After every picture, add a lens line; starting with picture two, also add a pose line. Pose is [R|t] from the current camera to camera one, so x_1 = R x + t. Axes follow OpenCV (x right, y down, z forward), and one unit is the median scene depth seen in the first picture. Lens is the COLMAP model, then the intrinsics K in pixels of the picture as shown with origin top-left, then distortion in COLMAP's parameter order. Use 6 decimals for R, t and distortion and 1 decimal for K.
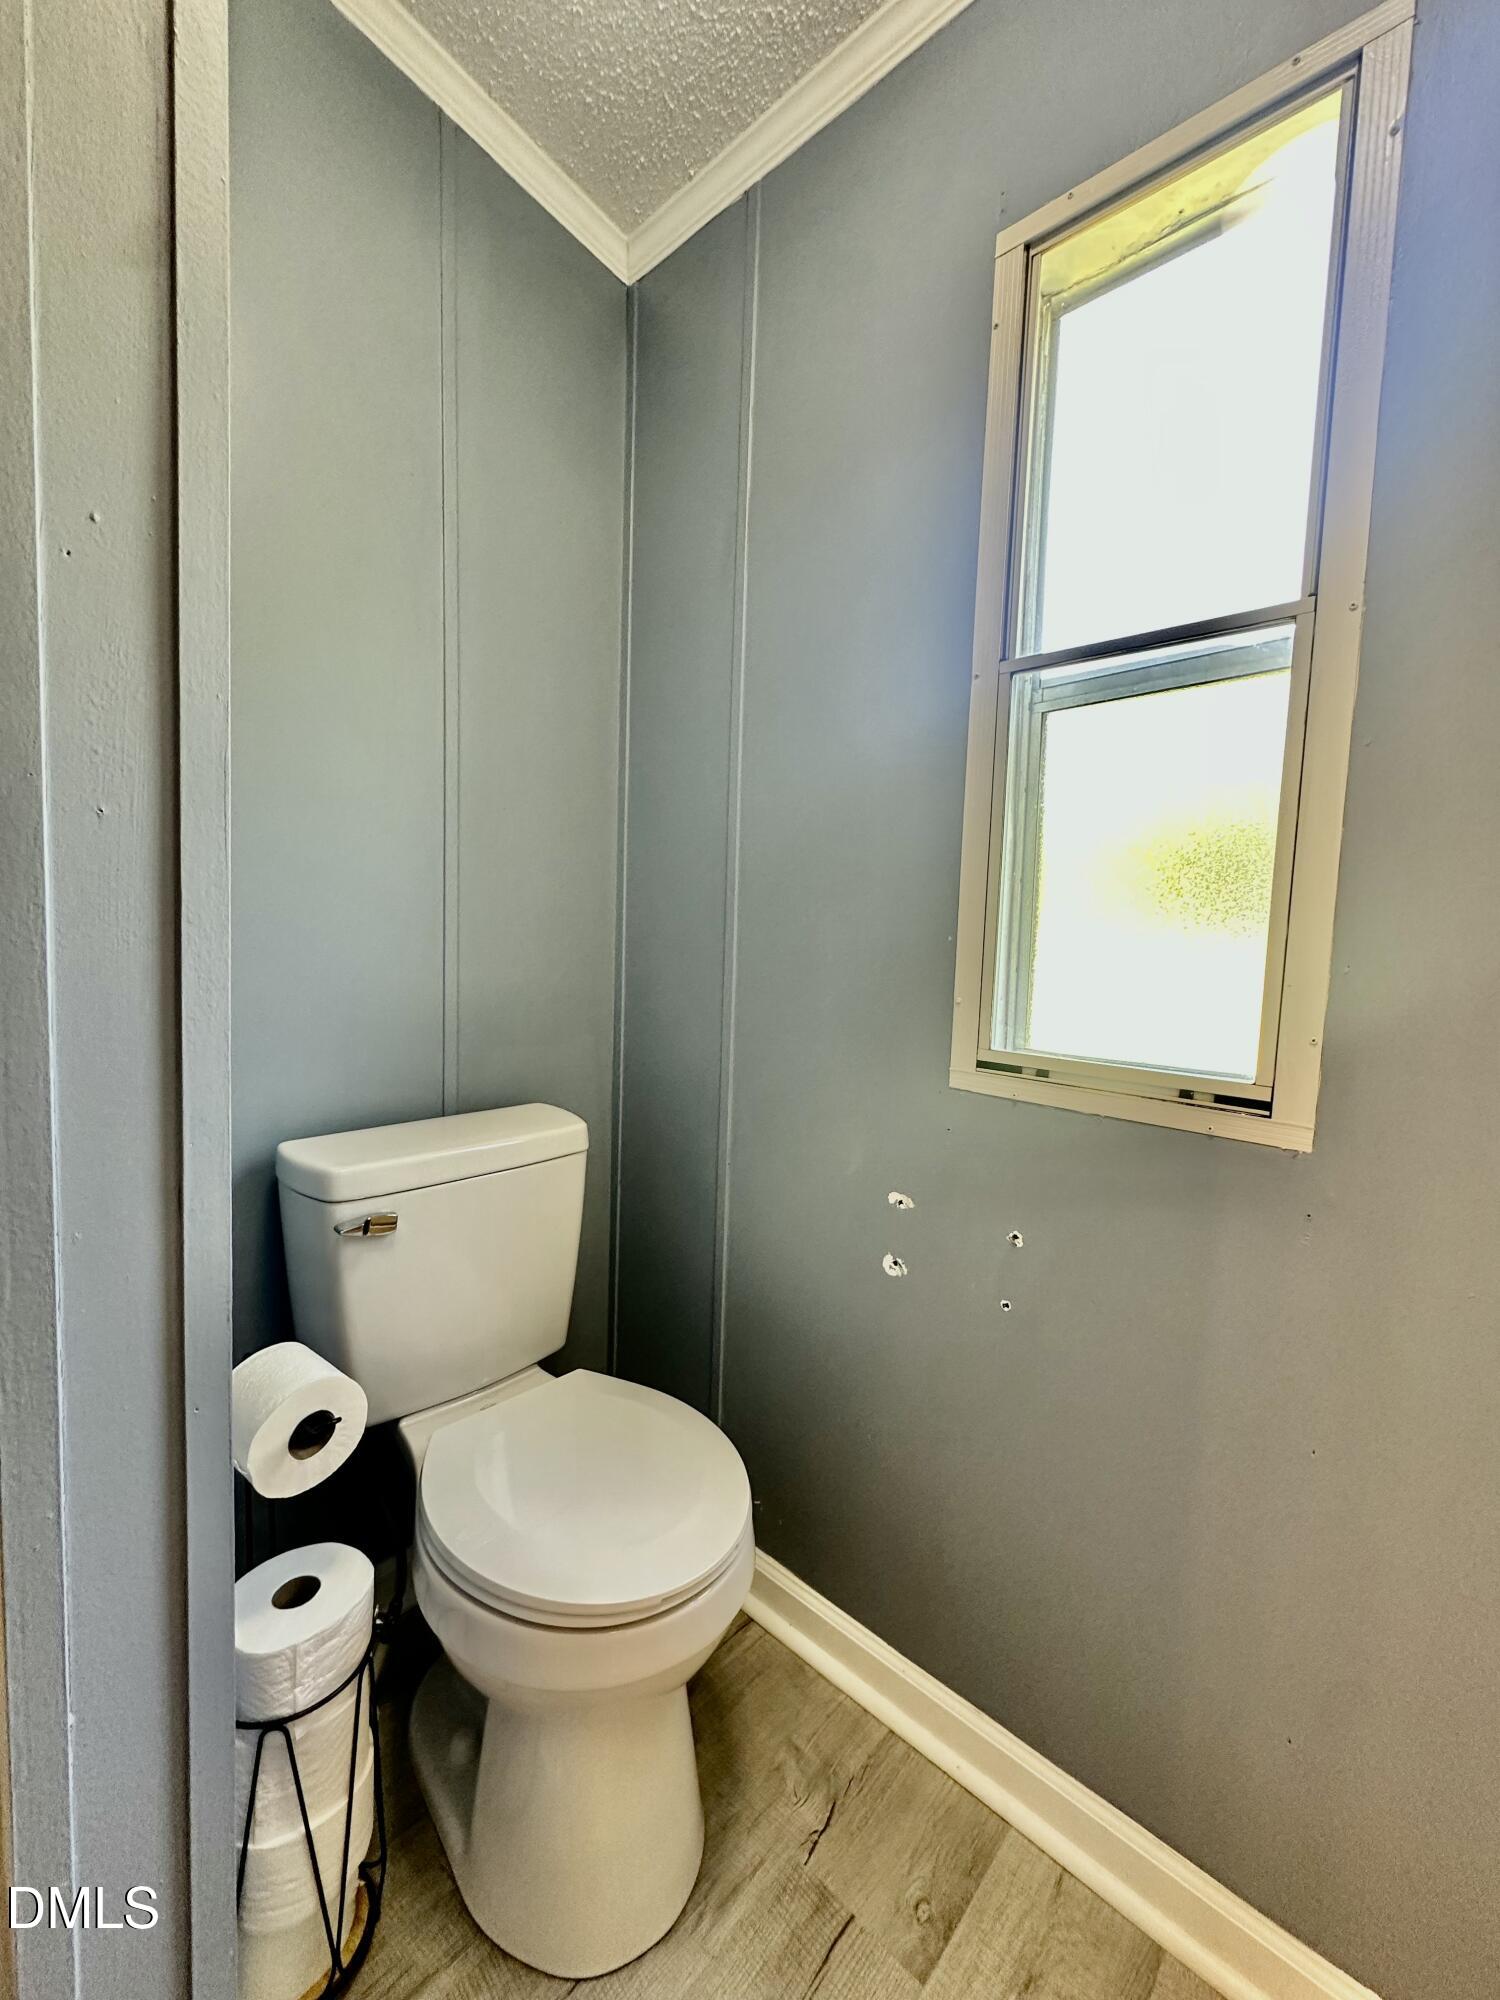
lens RADIAL K [[801.5, 0, 750.9], [0, 801.5, 996.4], [0, 0, 1]] dist [-0.004454, 0.001325]
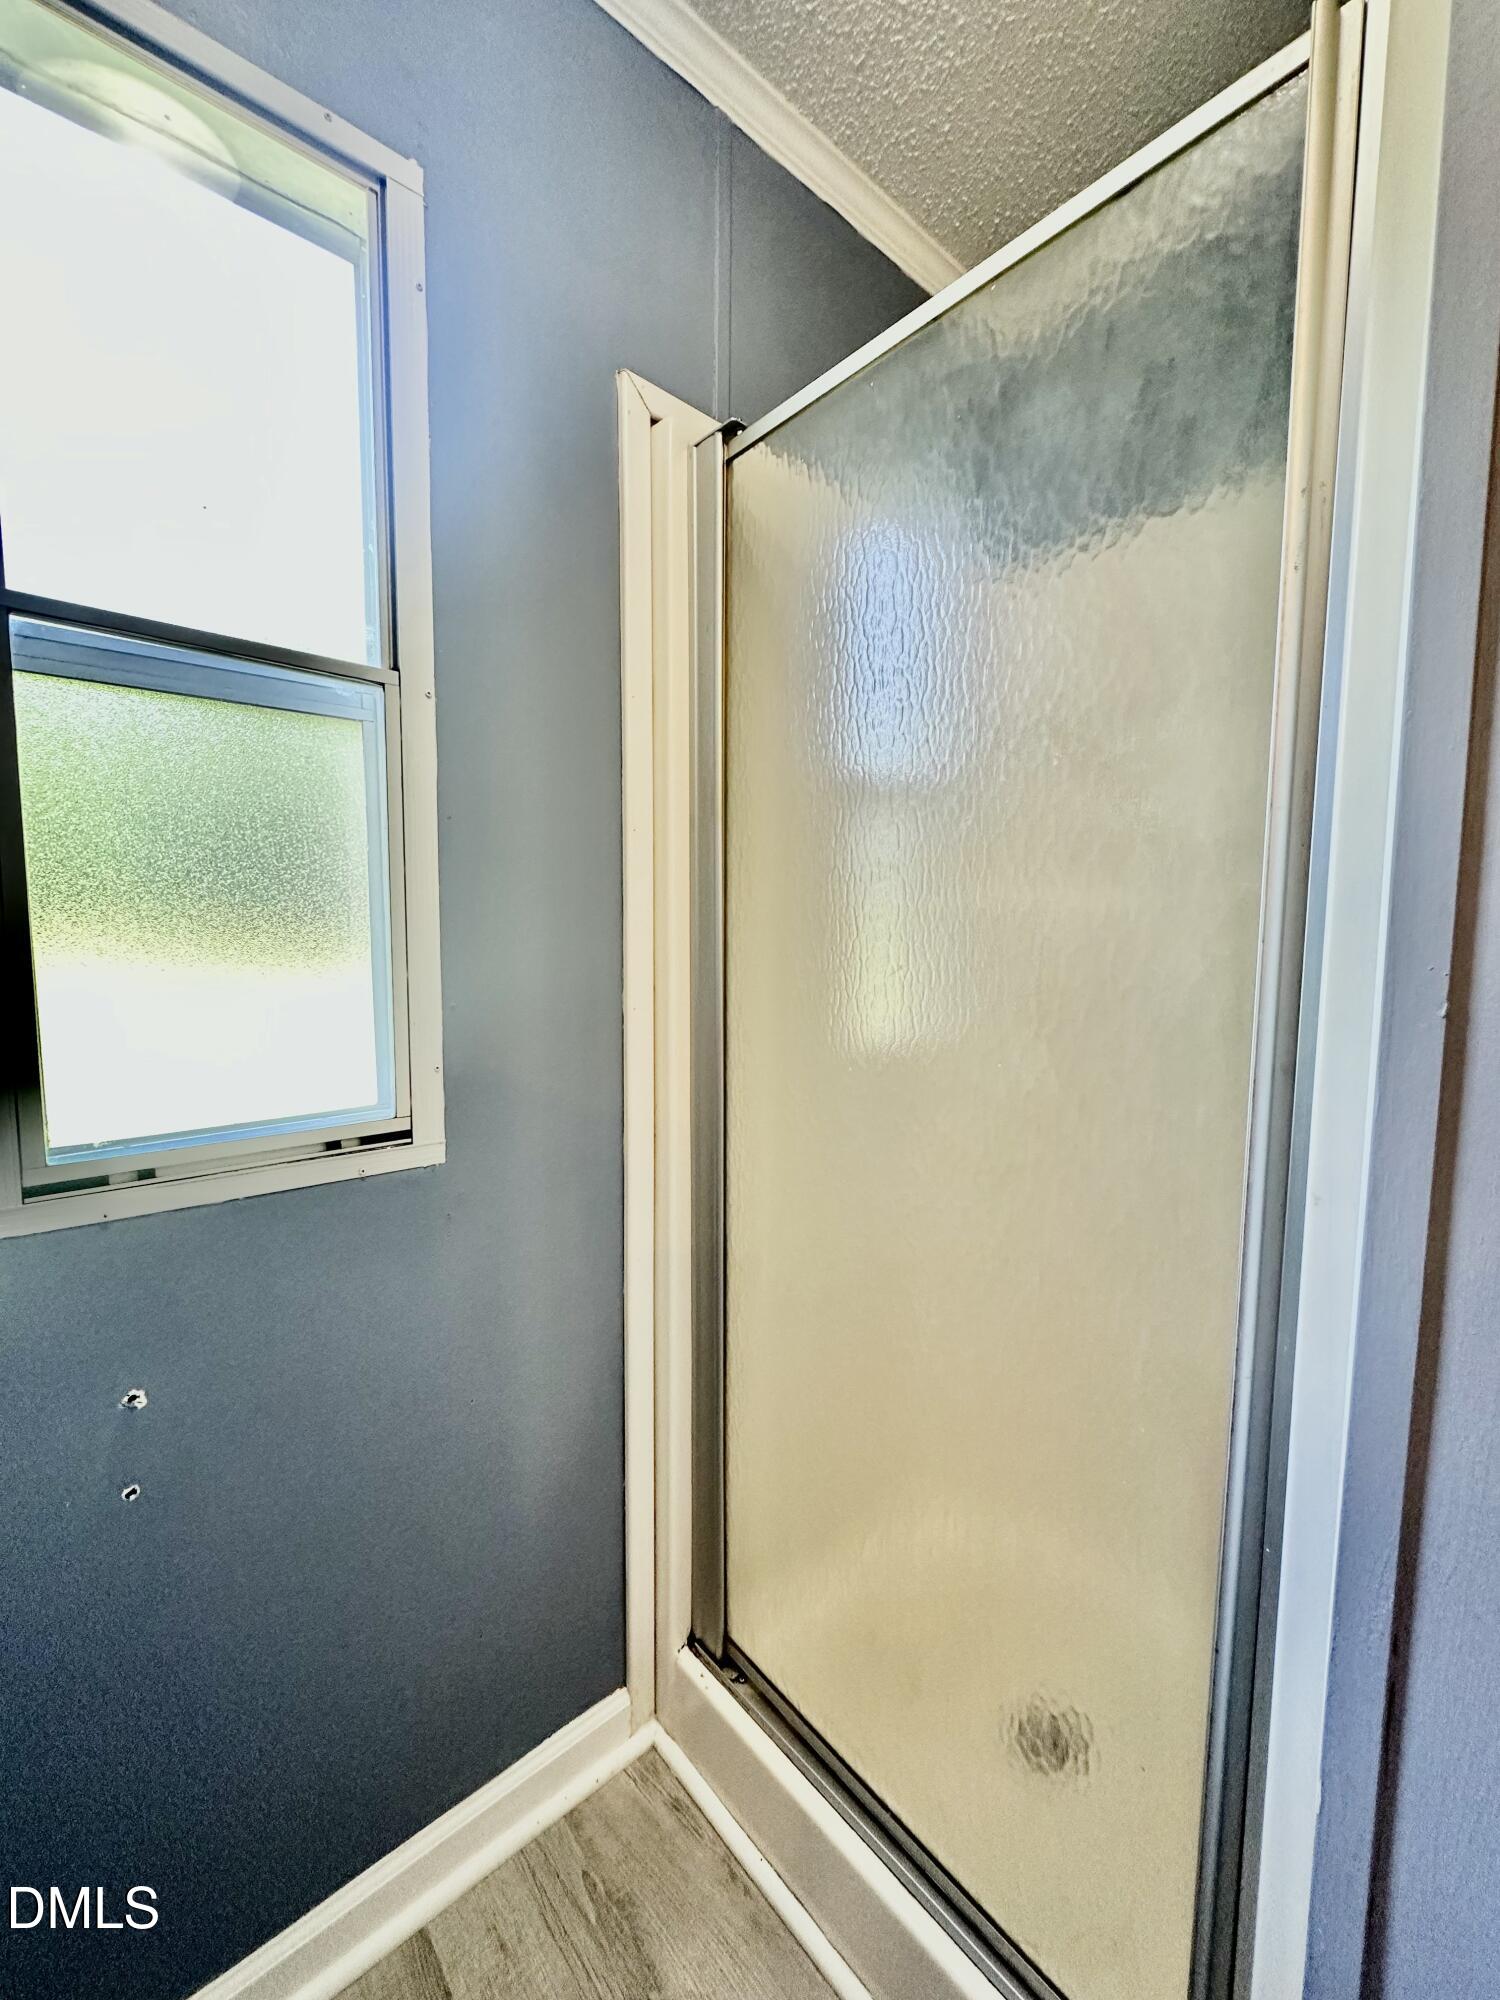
lens RADIAL K [[801.5, 0, 750.2], [0, 801.5, 1000.3], [0, 0, 1]] dist [-0.004454, 0.001325]
pose [[0.102971, -0.123821, 0.986947, -0.364810], [0.068948, 0.990724, 0.117102, -0.139503], [-0.992292, 0.055990, 0.110553, 0.395217]]
